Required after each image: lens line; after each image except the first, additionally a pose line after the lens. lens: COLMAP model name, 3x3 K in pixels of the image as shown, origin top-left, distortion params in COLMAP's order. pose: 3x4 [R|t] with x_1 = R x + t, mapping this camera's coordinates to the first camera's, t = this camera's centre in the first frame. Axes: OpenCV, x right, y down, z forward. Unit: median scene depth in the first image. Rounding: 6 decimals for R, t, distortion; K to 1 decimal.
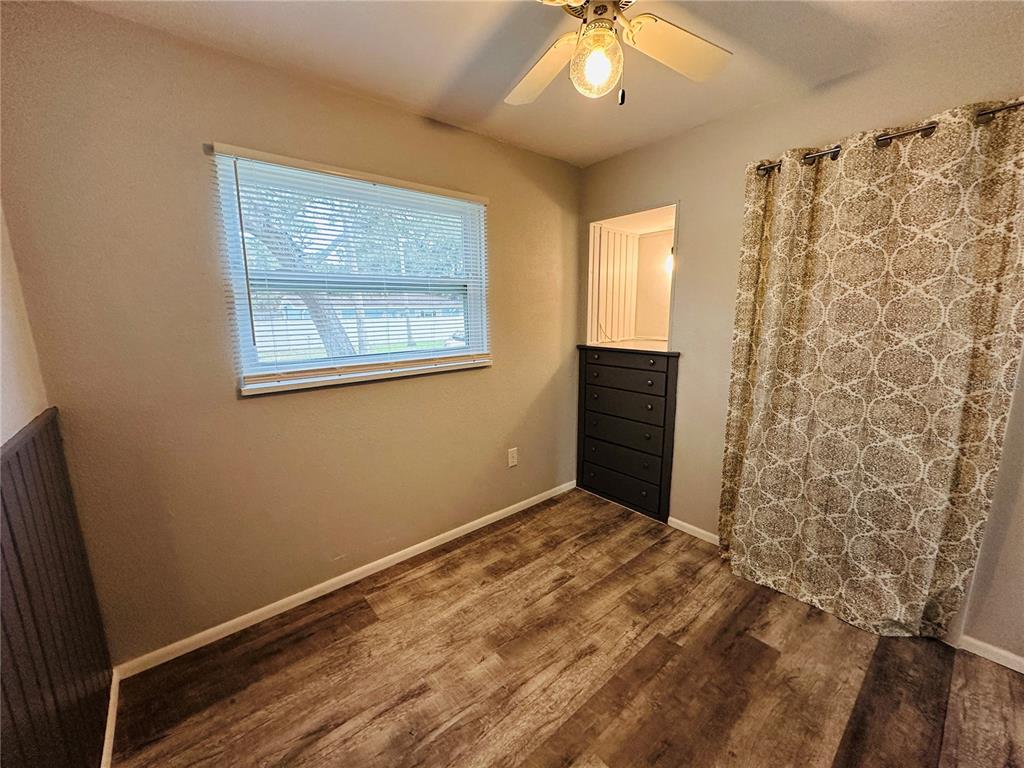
lens RADIAL K [[407.2, 0, 514.0], [0, 407.2, 384.4], [0, 0, 1]] dist [0.001072, -0.000056]
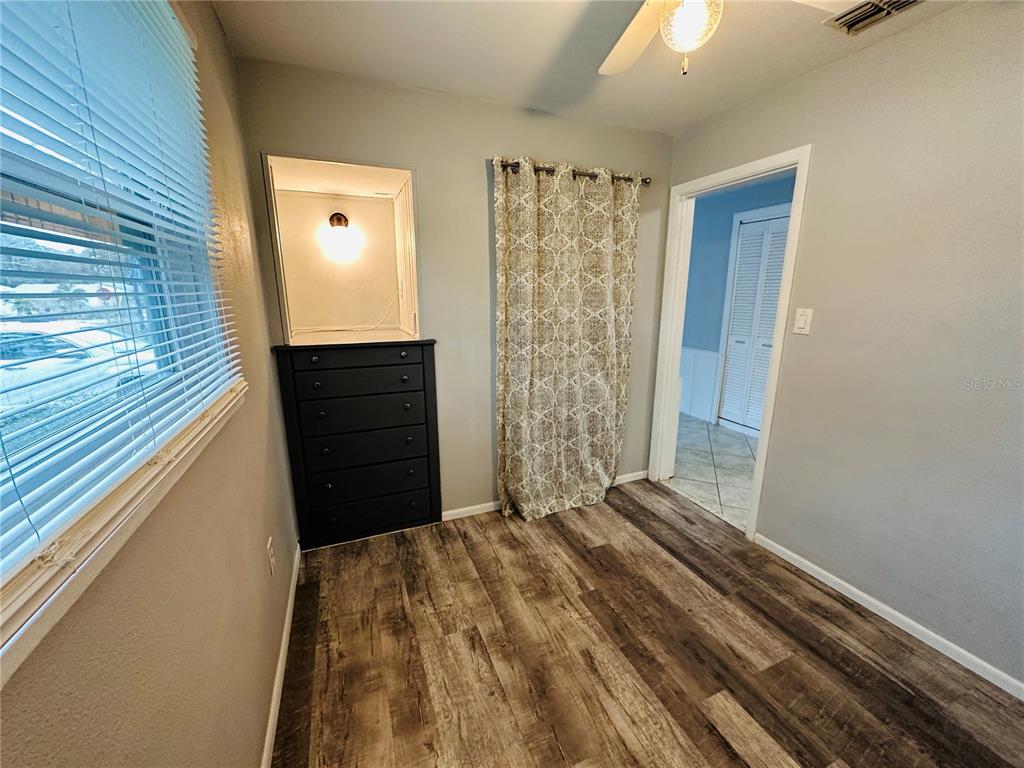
lens RADIAL K [[407.2, 0, 512.4], [0, 407.2, 384.8], [0, 0, 1]] dist [0.001072, -0.000056]
pose [[0.304751, -0.202019, 0.930760, -0.584368], [0.168648, 0.973250, 0.156022, -0.127723], [-0.937382, 0.109423, 0.330669, 0.745713]]
